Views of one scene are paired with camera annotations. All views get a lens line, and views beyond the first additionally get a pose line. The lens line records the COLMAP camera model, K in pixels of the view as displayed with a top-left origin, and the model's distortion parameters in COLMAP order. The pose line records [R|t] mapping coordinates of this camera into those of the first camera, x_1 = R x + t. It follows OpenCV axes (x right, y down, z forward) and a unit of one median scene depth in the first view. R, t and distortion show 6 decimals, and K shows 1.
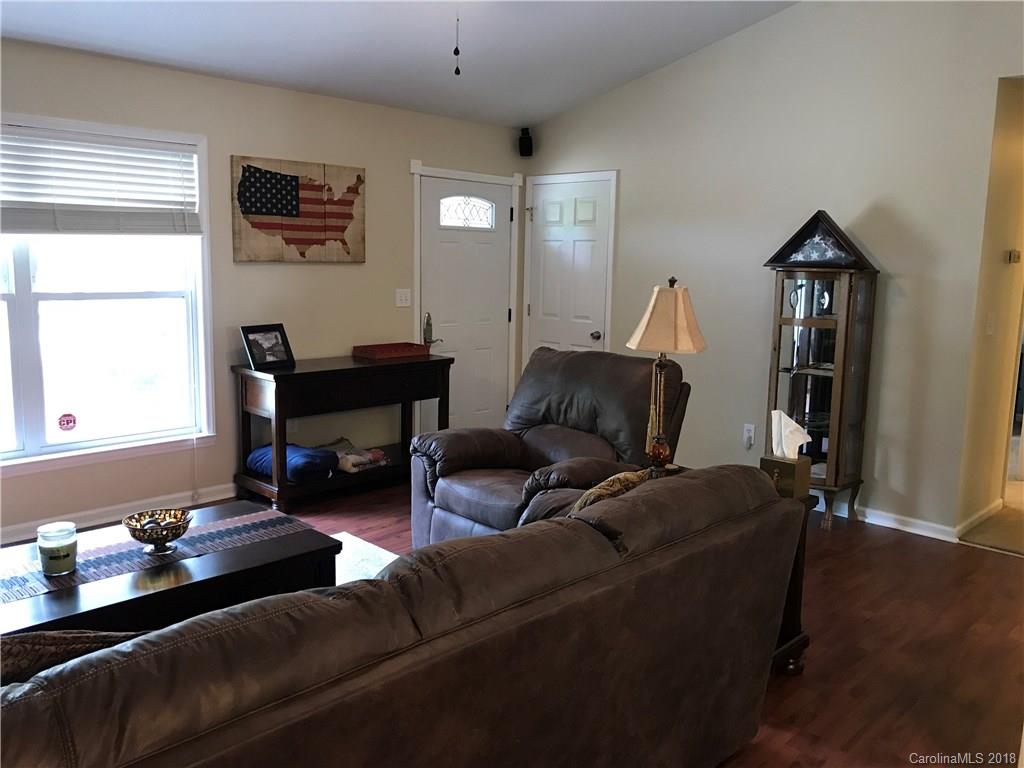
lens RADIAL K [[834.6, 0, 512.0], [0, 834.6, 384.0], [0, 0, 1]] dist [0.085347, -0.187305]
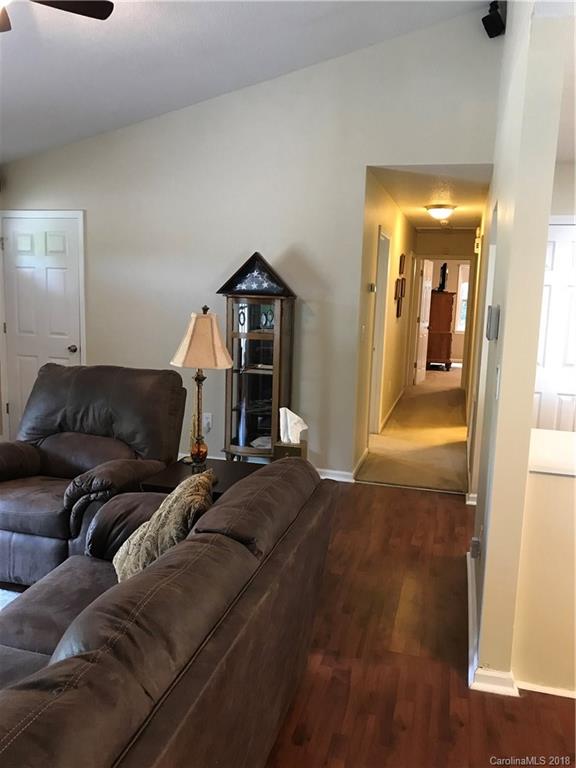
lens RADIAL K [[625.9, 0, 288.0], [0, 625.9, 384.0], [0, 0, 1]] dist [0.085347, -0.187305]
pose [[0.870953, -0.066172, 0.486890, -0.100999], [0.059961, 0.997798, 0.028350, -0.022352], [-0.487694, 0.004503, 0.873003, 0.103168]]
